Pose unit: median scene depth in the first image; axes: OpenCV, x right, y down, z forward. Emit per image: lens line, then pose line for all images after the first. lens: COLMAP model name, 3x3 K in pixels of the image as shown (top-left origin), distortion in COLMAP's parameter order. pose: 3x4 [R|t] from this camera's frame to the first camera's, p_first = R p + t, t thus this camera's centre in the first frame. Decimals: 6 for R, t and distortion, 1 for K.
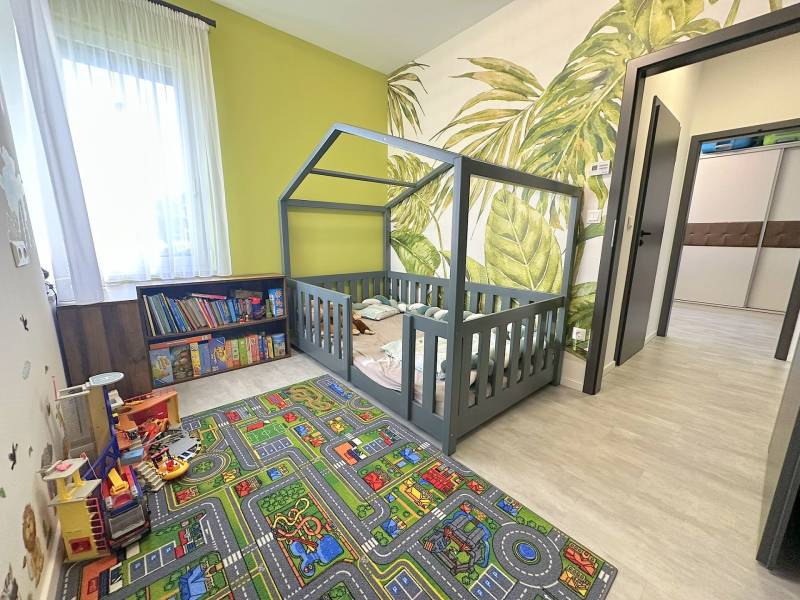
lens RADIAL K [[320.2, 0, 399.3], [0, 320.2, 300.9], [0, 0, 1]] dist [-0.000455, 0.000252]
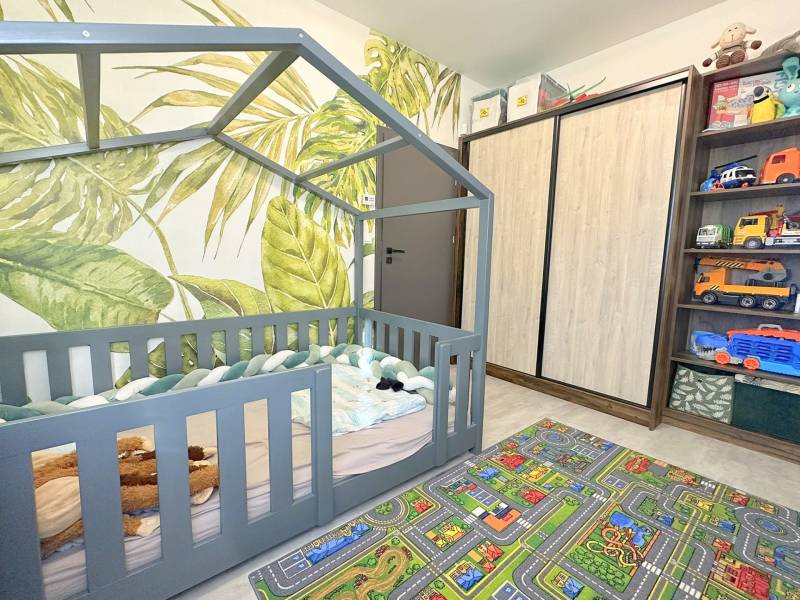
lens RADIAL K [[357.4, 0, 401.1], [0, 357.4, 300.9], [0, 0, 1]] dist [-0.002196, 0.000505]
pose [[0.016705, -0.136708, 0.990471, -0.721189], [0.175163, 0.975689, 0.131713, -0.175225], [-0.984398, 0.171293, 0.040245, 0.805476]]
